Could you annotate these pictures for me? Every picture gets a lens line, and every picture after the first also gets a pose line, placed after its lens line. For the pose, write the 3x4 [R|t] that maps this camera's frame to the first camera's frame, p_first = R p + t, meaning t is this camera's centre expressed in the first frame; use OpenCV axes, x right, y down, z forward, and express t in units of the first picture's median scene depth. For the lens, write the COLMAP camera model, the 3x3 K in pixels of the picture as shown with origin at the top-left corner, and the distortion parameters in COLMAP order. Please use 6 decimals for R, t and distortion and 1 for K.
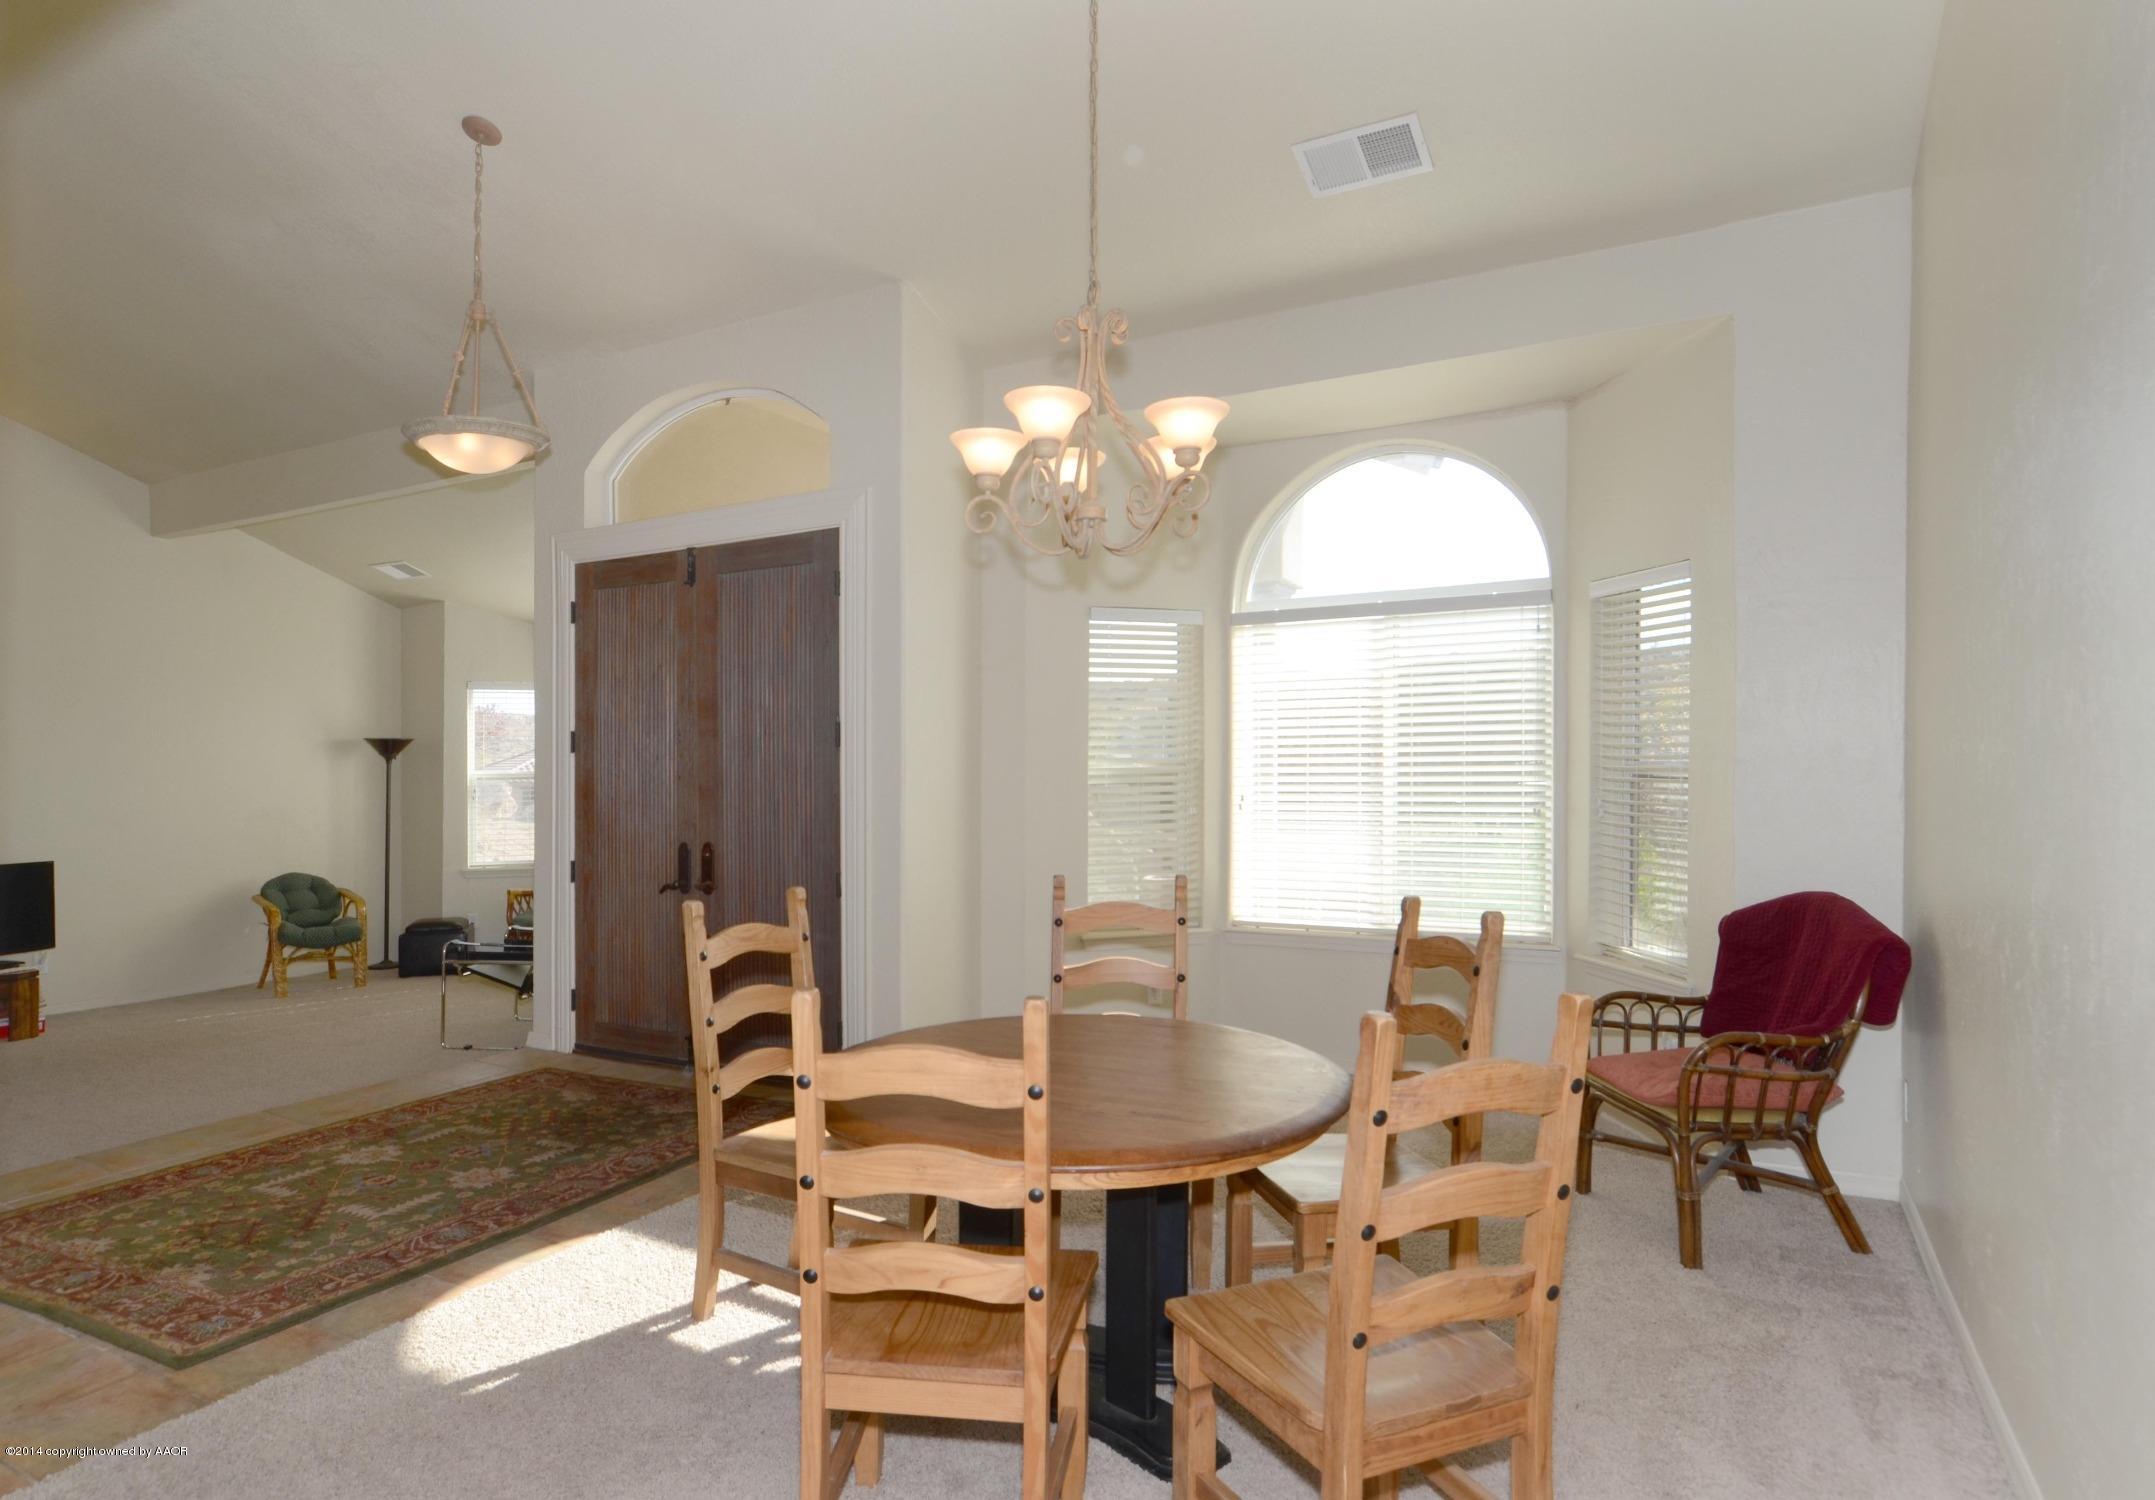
lens RADIAL K [[1208.7, 0, 1077.5], [0, 1208.7, 750.0], [0, 0, 1]] dist [-0.006073, -0.003519]
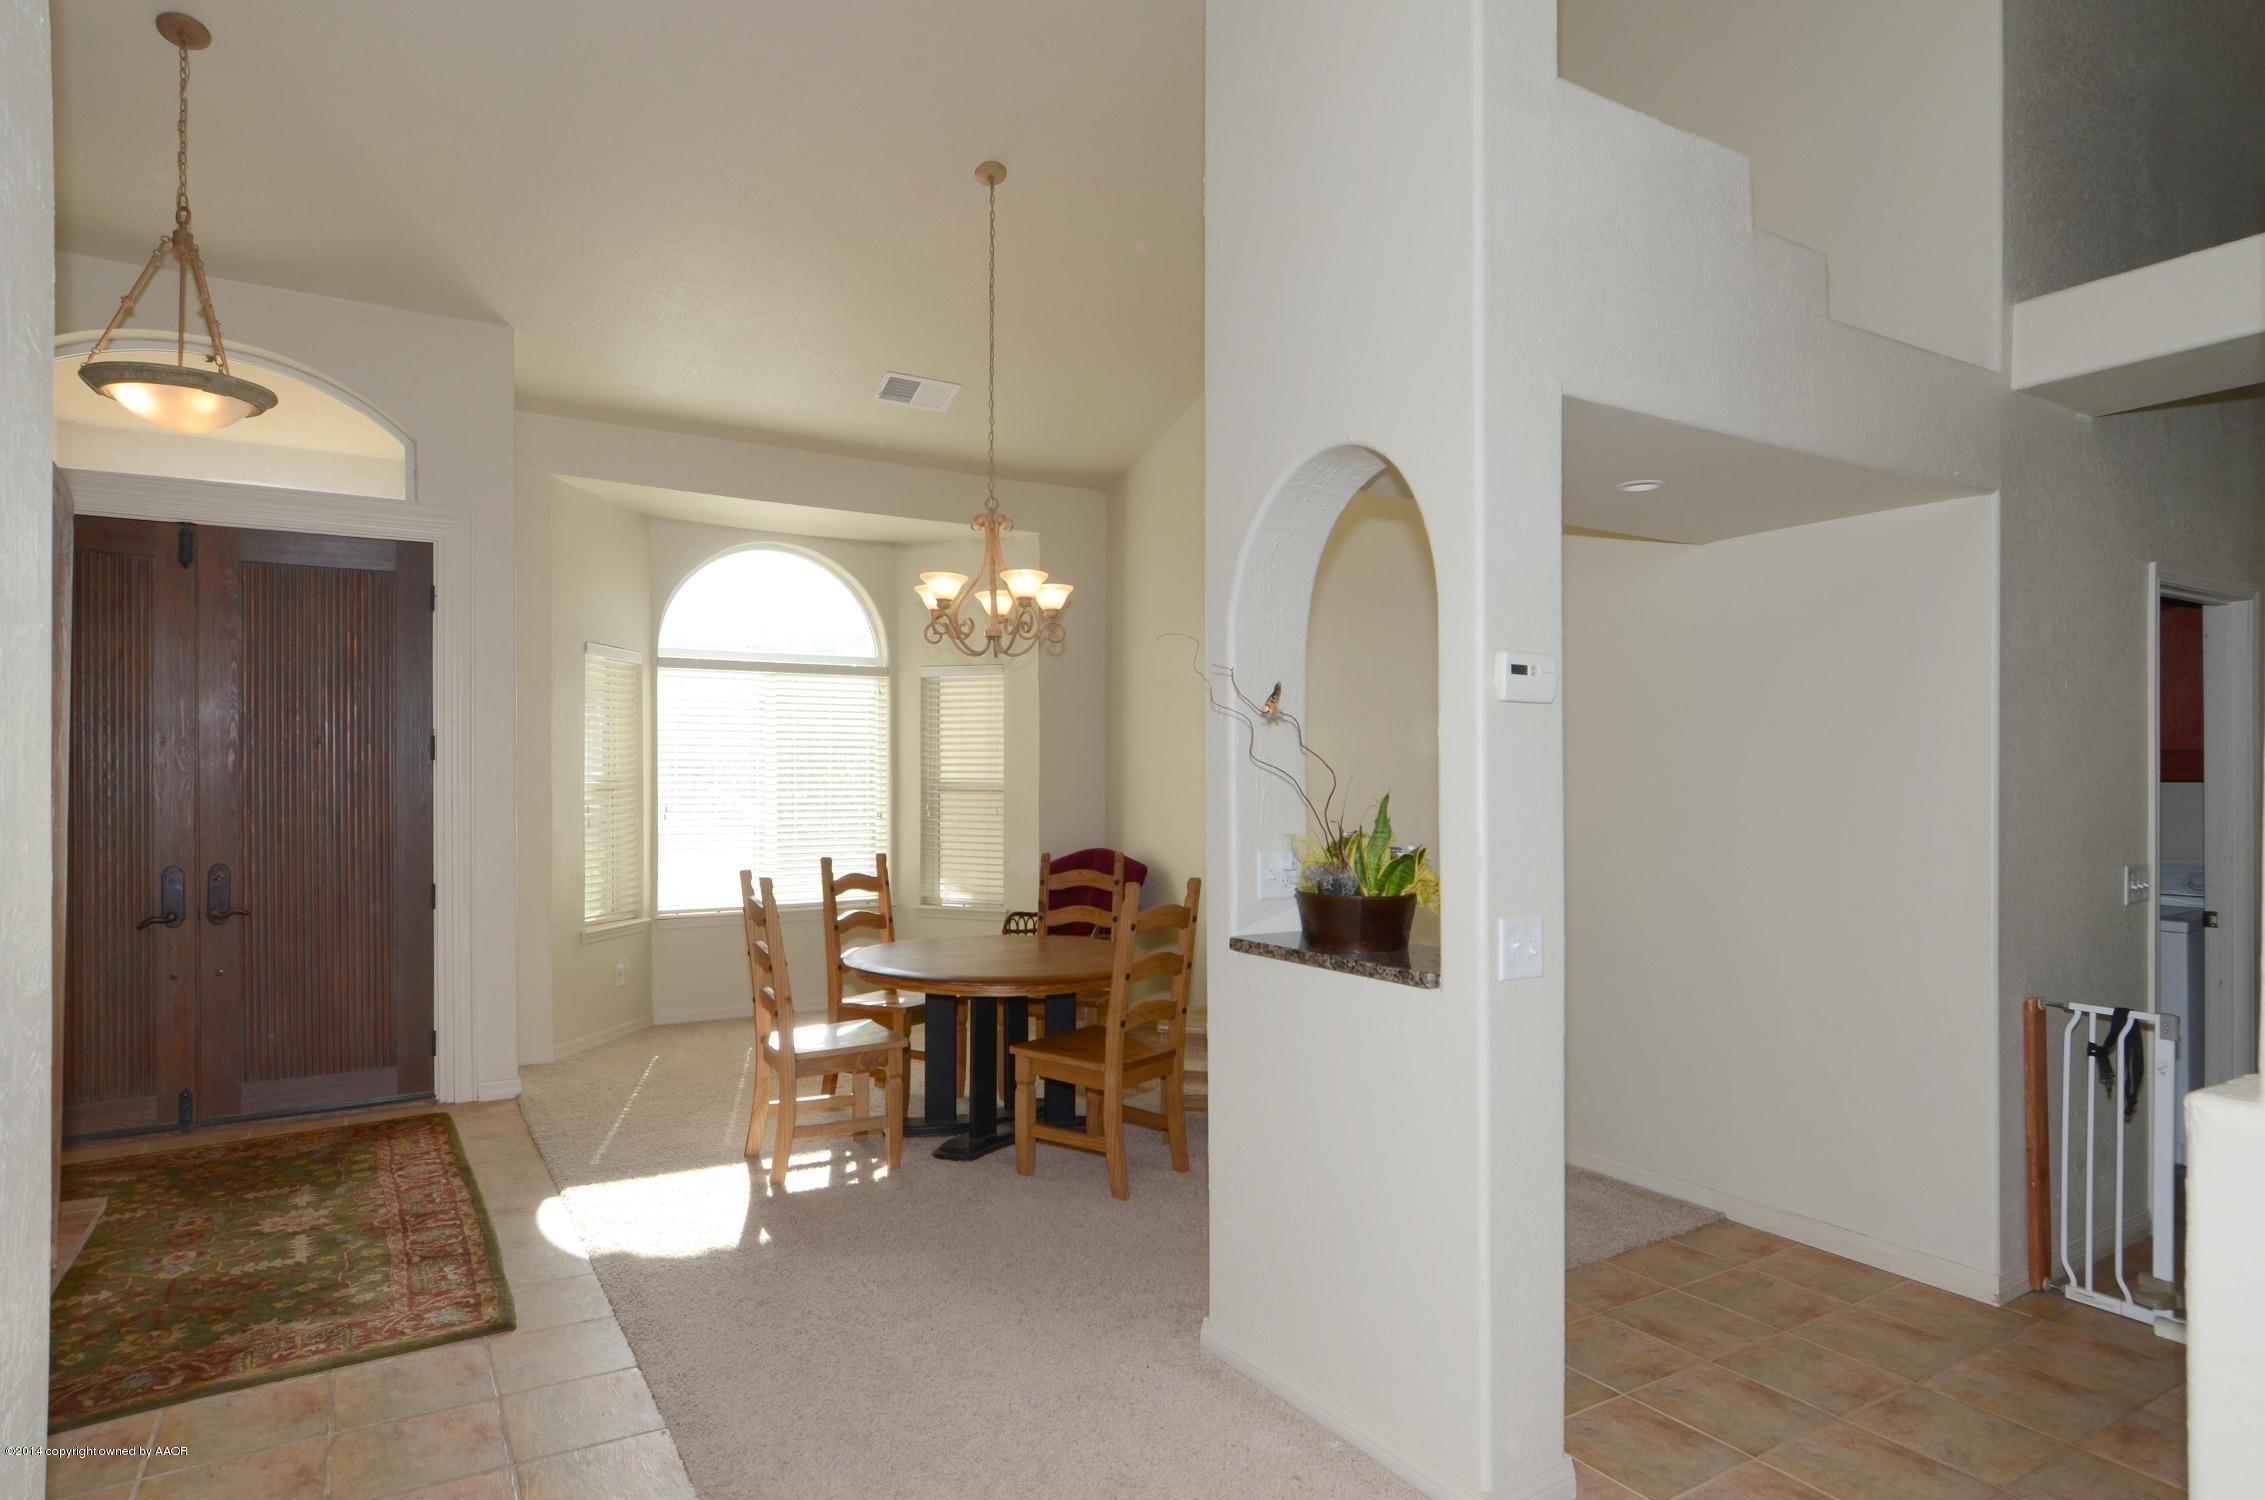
lens RADIAL K [[1247.6, 0, 1132.1], [0, 1247.6, 765.9], [0, 0, 1]] dist [-0.003390, -0.002153]
pose [[0.480318, 0.019133, 0.876886, -1.044144], [-0.011446, 0.999814, -0.015545, 0.014814], [-0.877020, -0.002571, 0.480448, -0.015720]]
